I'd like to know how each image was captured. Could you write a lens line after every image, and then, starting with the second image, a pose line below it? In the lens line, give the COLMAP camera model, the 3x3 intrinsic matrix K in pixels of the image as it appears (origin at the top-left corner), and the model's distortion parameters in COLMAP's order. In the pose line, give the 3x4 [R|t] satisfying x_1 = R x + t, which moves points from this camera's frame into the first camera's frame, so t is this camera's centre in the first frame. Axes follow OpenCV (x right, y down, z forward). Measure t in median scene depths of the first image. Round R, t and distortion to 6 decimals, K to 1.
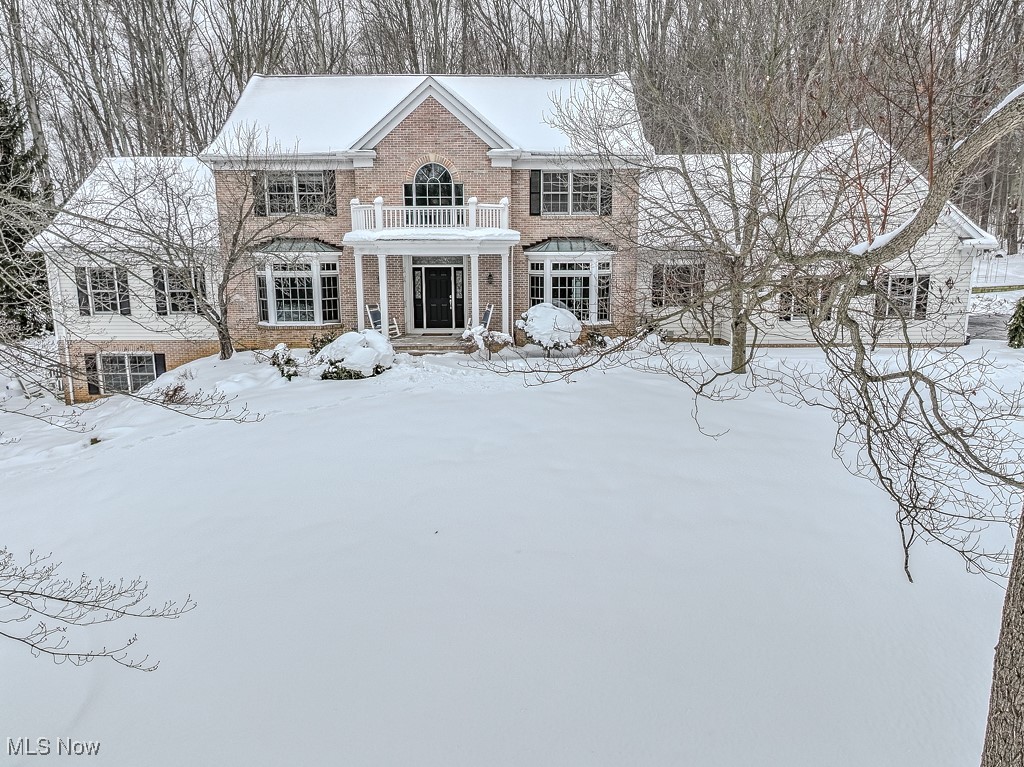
lens RADIAL K [[701.9, 0, 505.7], [0, 701.9, 393.7], [0, 0, 1]] dist [0.009803, 0.002811]
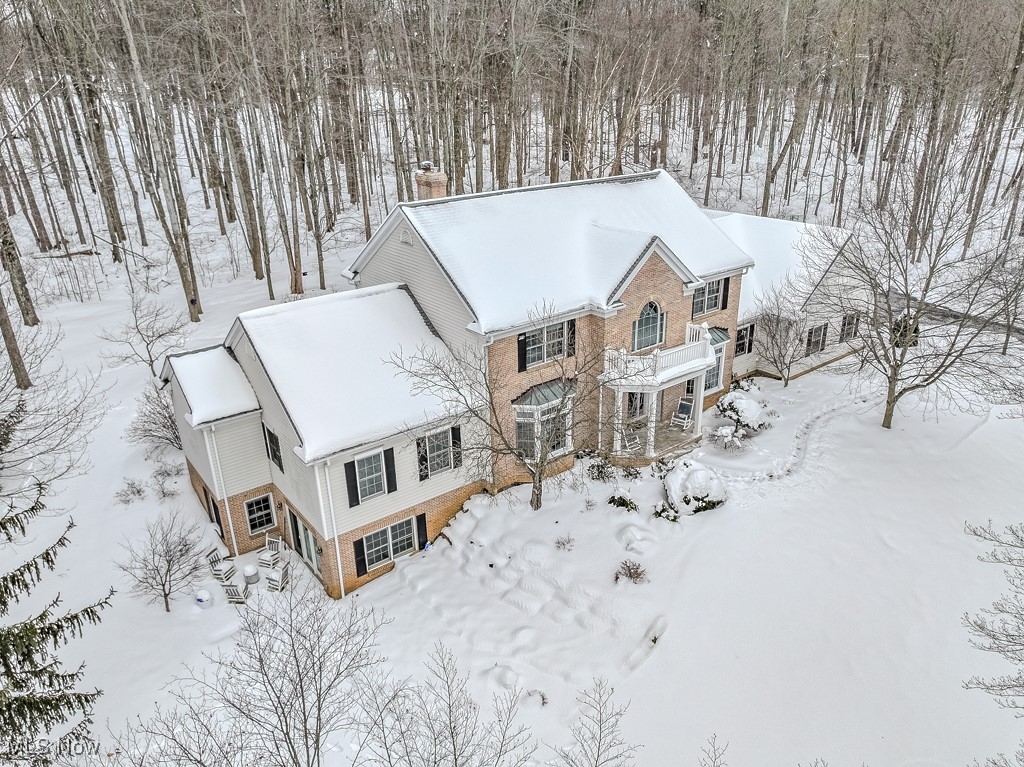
lens RADIAL K [[701.9, 0, 507.5], [0, 701.9, 387.2], [0, 0, 1]] dist [0.009803, 0.002811]
pose [[0.798639, -0.251108, 0.546919, -0.962243], [0.141388, 0.961643, 0.235060, -0.485076], [-0.584966, -0.110400, 0.803509, 0.142794]]
